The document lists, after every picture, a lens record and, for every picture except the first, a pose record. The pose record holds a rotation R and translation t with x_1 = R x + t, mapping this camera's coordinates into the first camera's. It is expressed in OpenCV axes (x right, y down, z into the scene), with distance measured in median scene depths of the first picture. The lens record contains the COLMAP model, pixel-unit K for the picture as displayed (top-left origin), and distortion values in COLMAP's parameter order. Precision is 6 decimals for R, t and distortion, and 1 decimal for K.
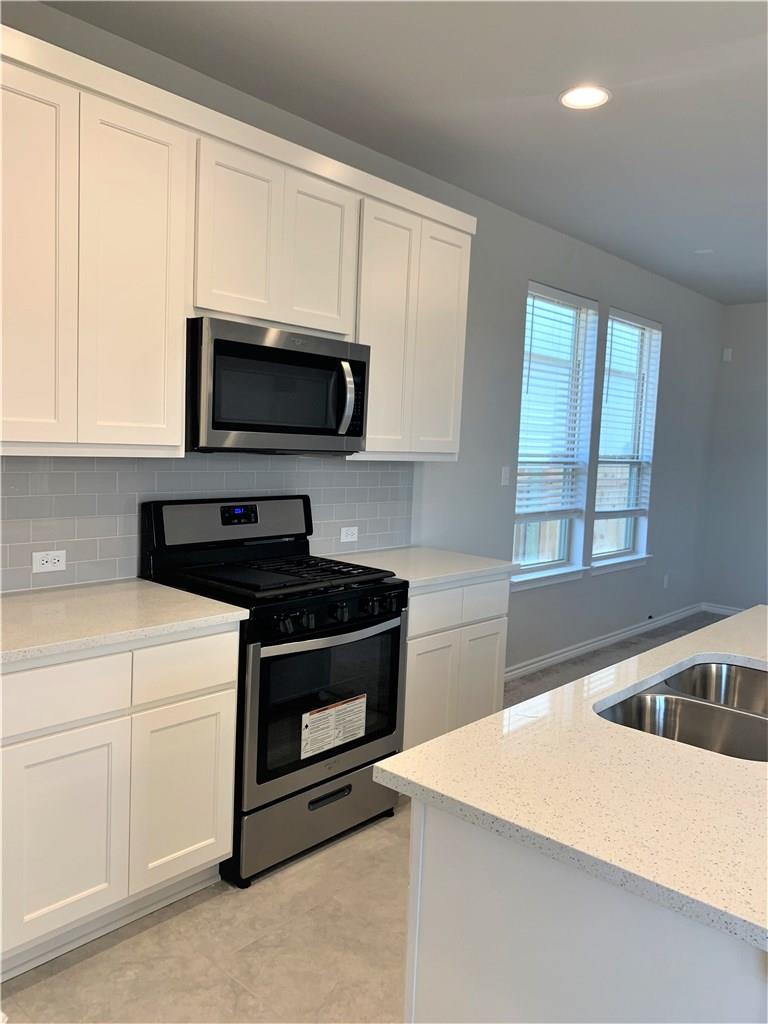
lens RADIAL K [[783.1, 0, 386.2], [0, 783.1, 509.0], [0, 0, 1]] dist [0.057388, -0.065734]
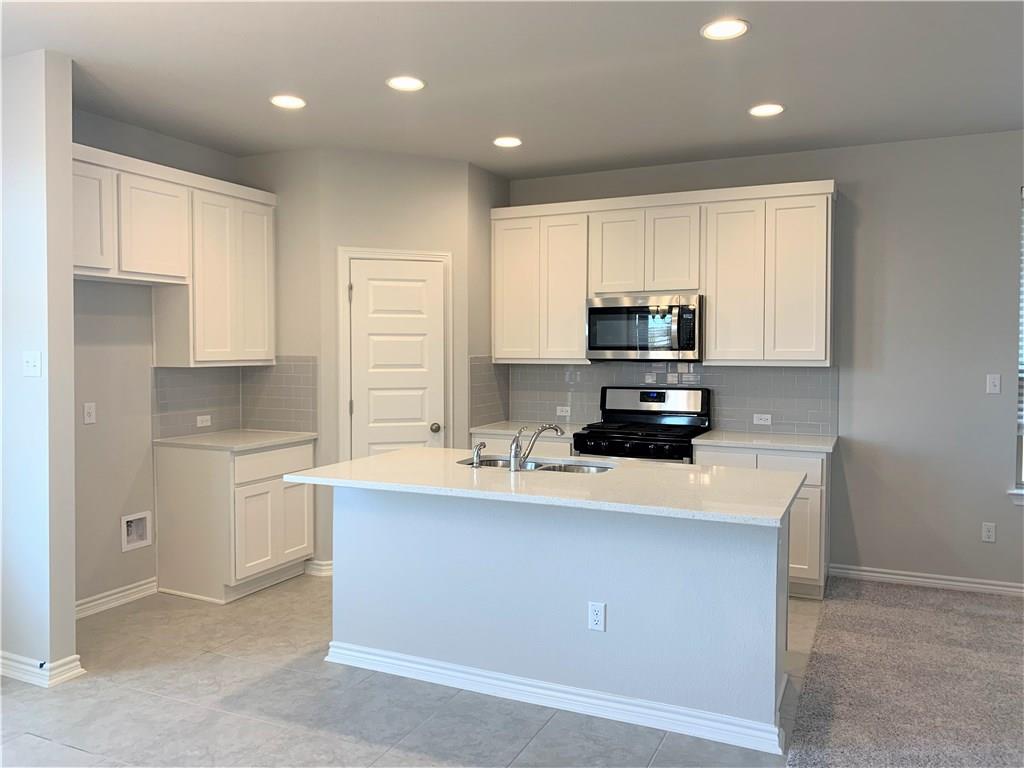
lens RADIAL K [[783.1, 0, 521.6], [0, 783.1, 375.9], [0, 0, 1]] dist [0.057388, -0.065734]
pose [[0.304254, -0.020884, -0.952362, 1.464036], [-0.077120, 0.995938, -0.046478, 0.067024], [0.949464, 0.087588, 0.301407, 0.178130]]
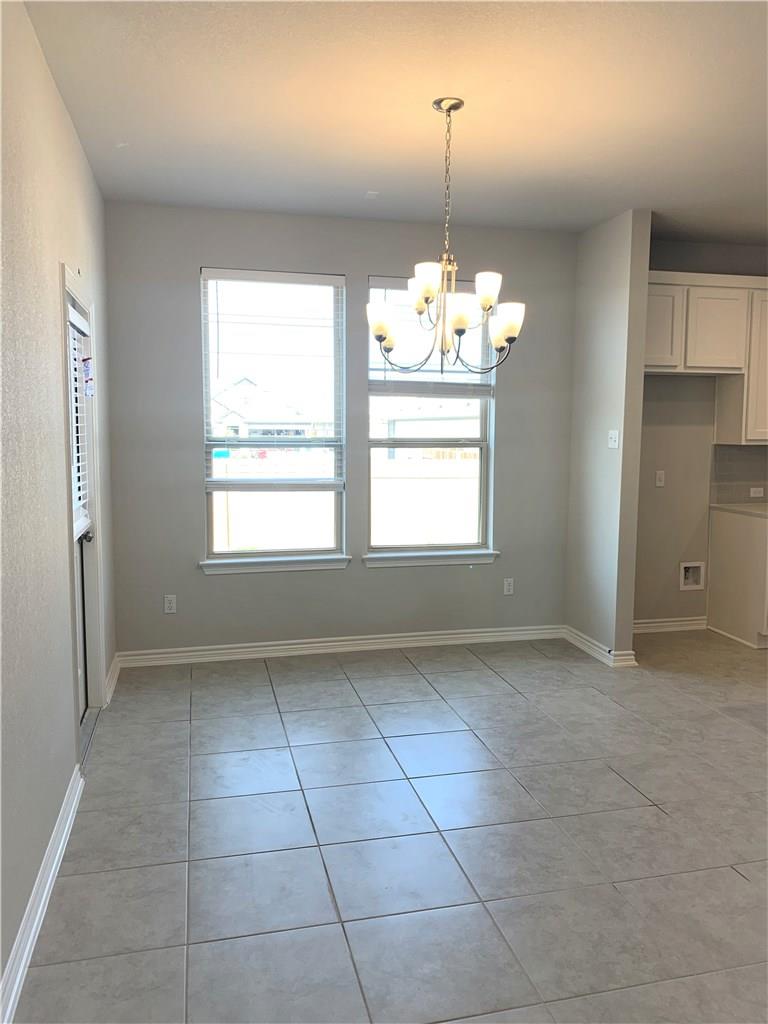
lens RADIAL K [[783.1, 0, 396.5], [0, 783.1, 502.3], [0, 0, 1]] dist [0.057388, -0.065734]
pose [[-0.550759, 0.021624, -0.834384, 1.745479], [-0.114198, 0.988311, 0.100993, 0.066205], [0.826815, 0.150907, -0.541852, 0.373967]]
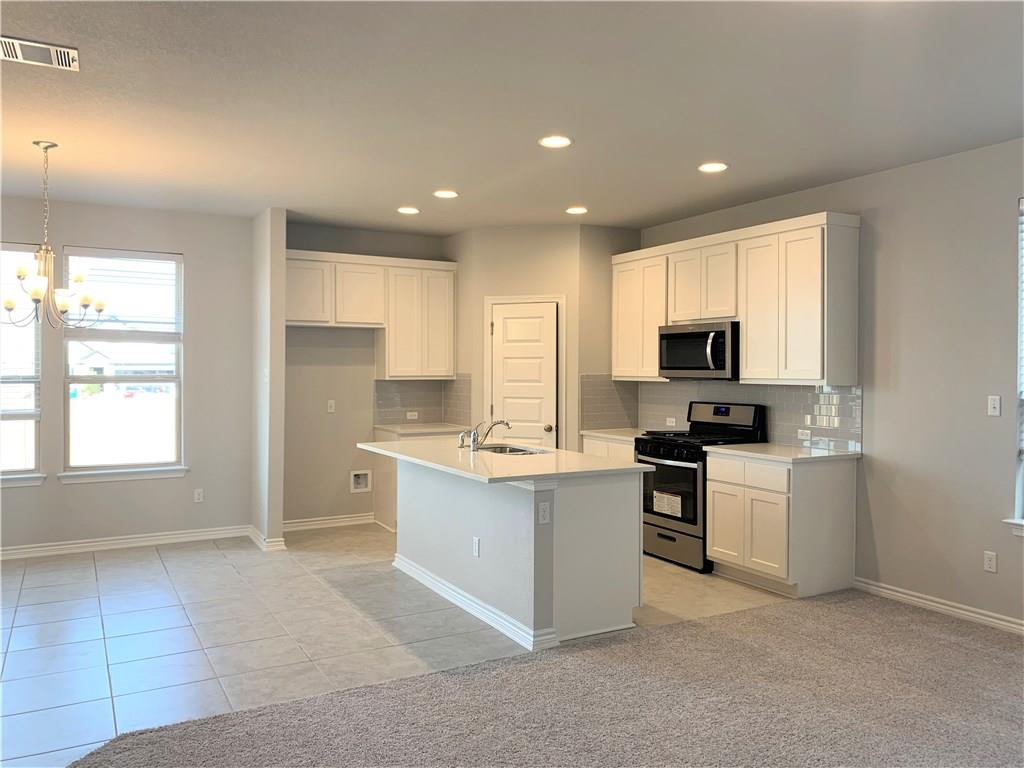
lens RADIAL K [[783.1, 0, 515.3], [0, 783.1, 378.8], [0, 0, 1]] dist [0.057388, -0.065734]
pose [[-0.310774, -0.041456, -0.949579, 1.963580], [-0.111373, 0.993755, -0.006935, -0.002363], [0.943936, 0.103602, -0.313450, 1.157041]]
